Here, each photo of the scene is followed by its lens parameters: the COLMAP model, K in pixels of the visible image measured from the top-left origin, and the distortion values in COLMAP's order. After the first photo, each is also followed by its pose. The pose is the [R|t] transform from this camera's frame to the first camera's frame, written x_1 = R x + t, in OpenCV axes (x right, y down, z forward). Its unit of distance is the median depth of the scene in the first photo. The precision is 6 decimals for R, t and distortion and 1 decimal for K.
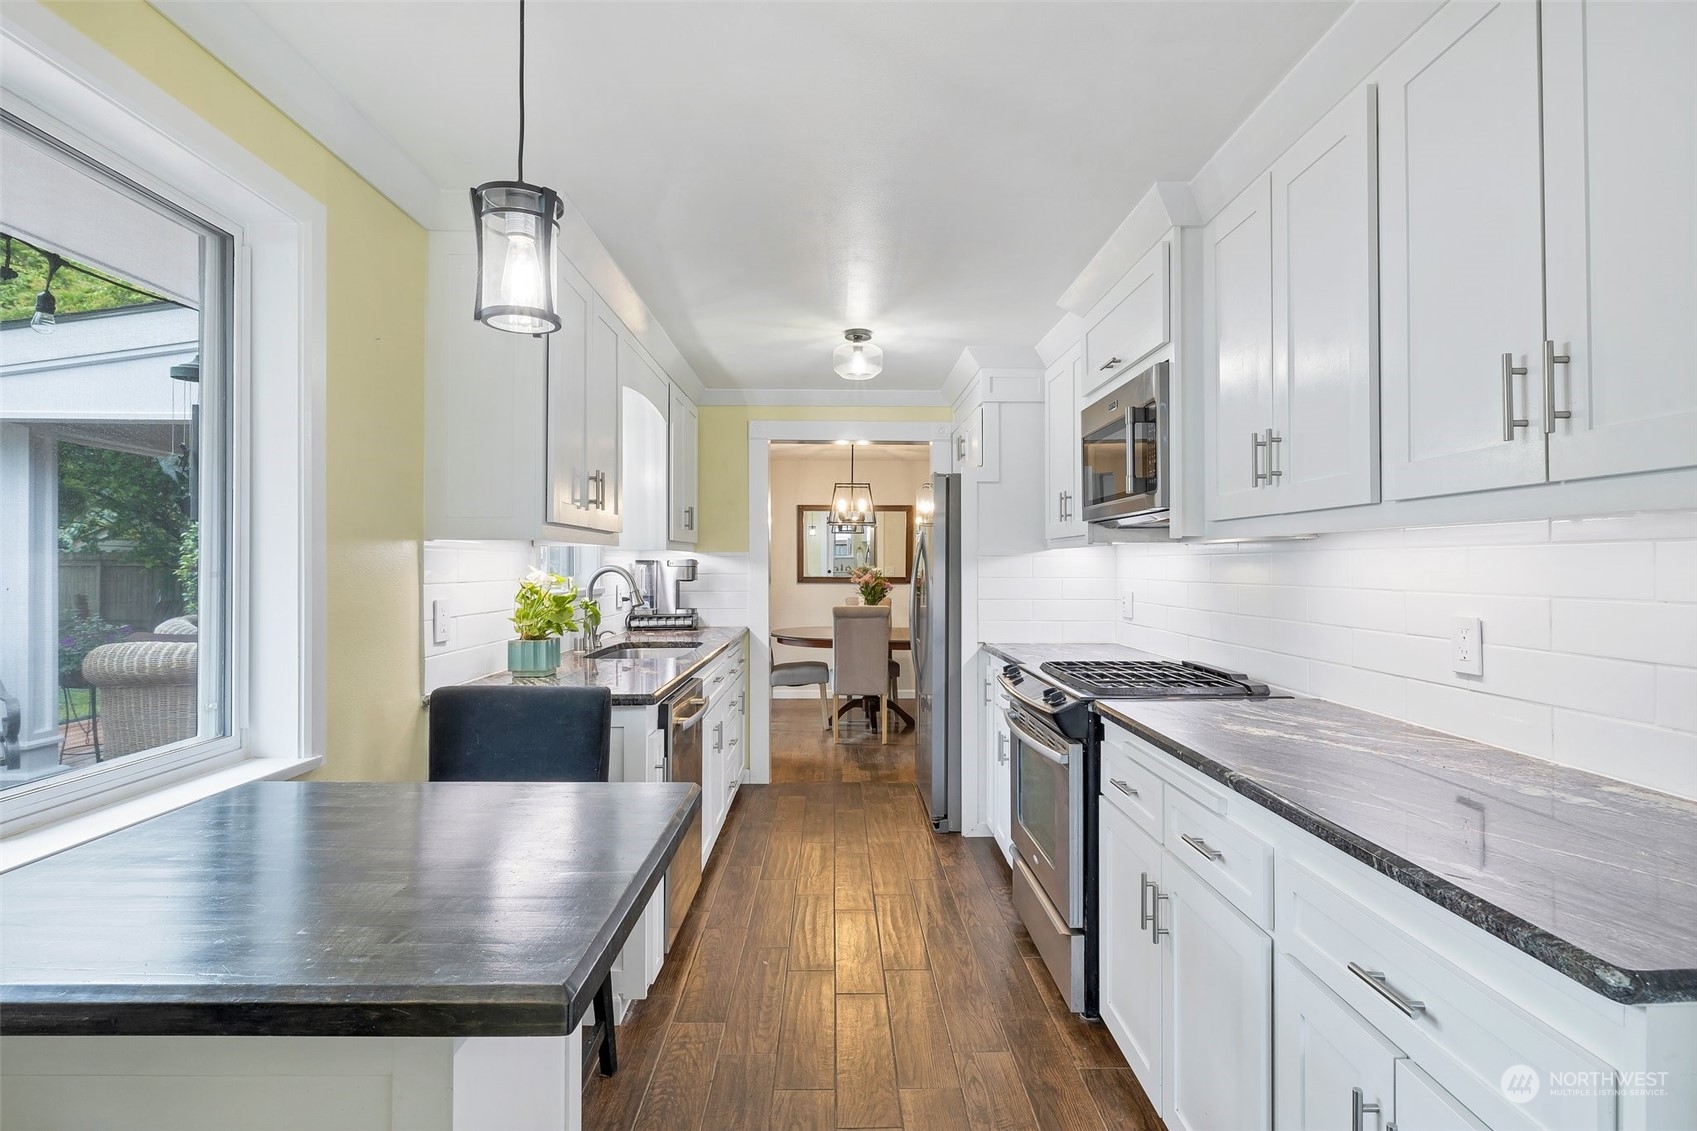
lens RADIAL K [[830.2, 0, 850.5], [0, 830.2, 562.0], [0, 0, 1]] dist [-0.002939, -0.000179]
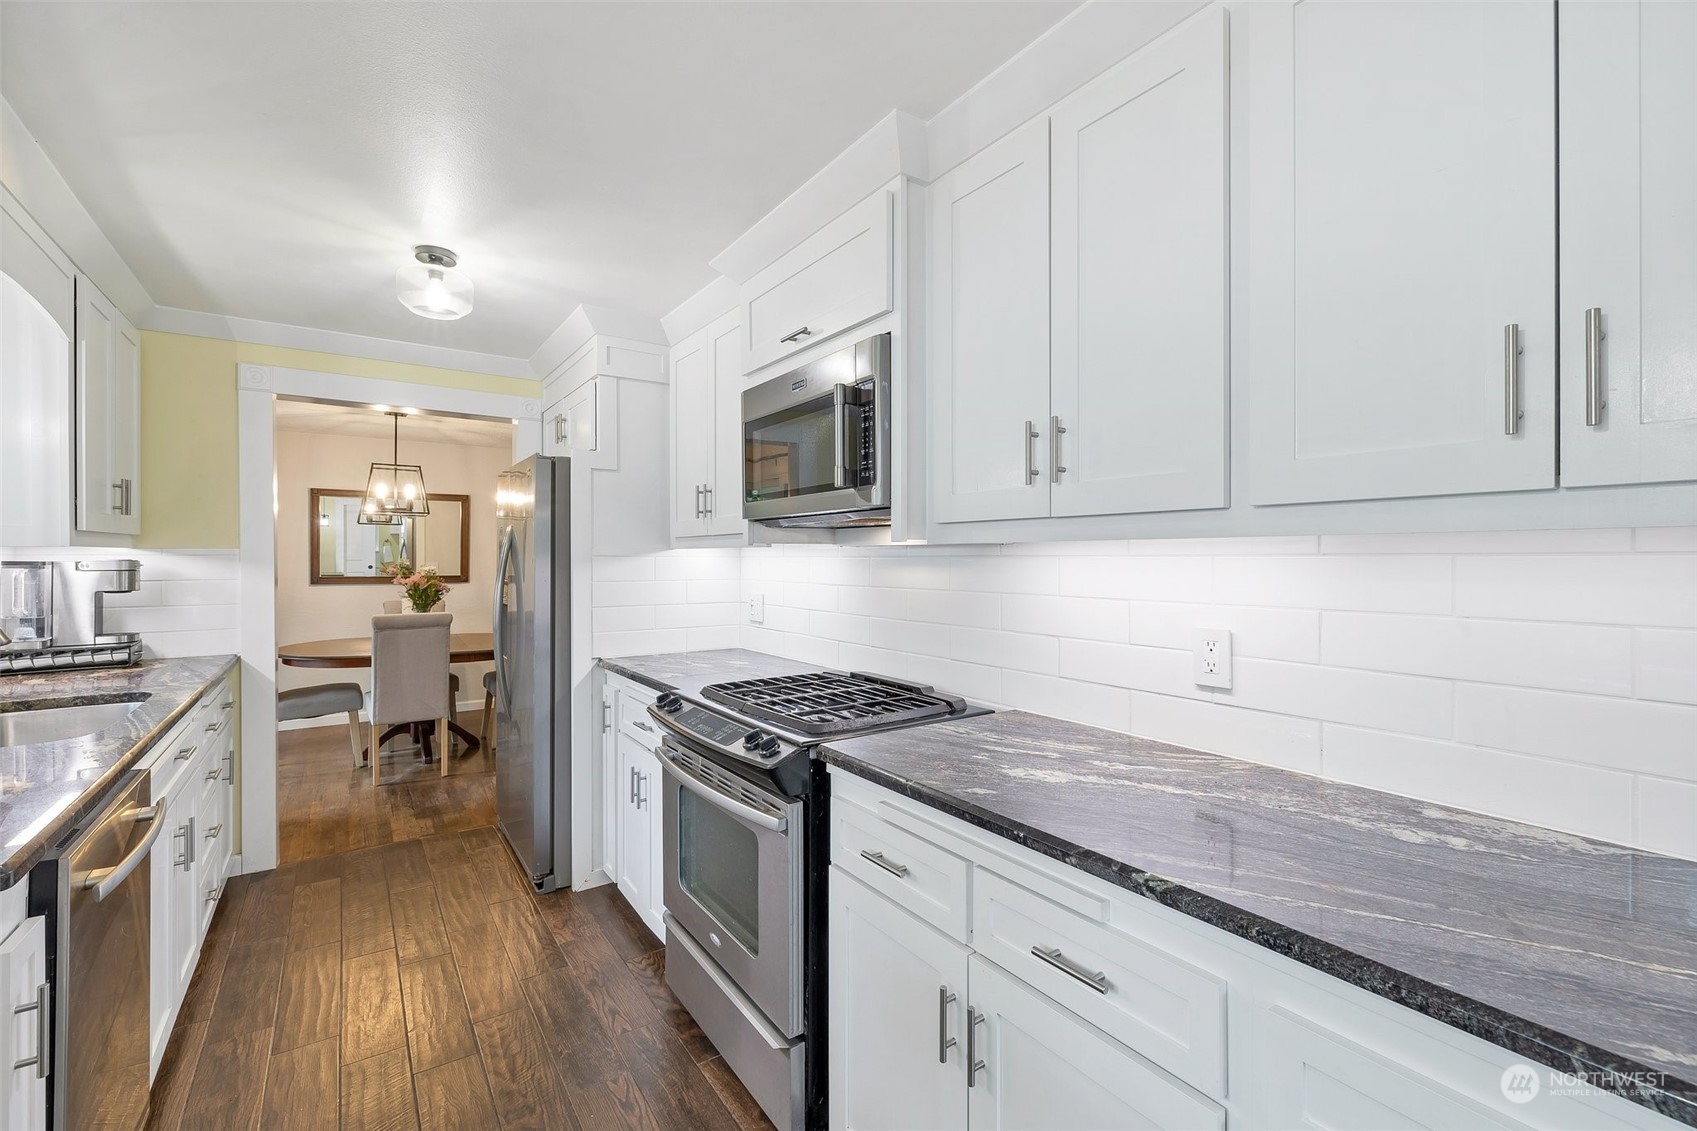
lens RADIAL K [[727.2, 0, 839.3], [0, 727.2, 559.2], [0, 0, 1]] dist [0.000694, -0.000263]
pose [[0.836000, -0.002108, 0.548725, -0.052950], [-0.001495, 0.999980, 0.006119, -0.011305], [-0.548727, -0.005936, 0.835980, 0.302867]]
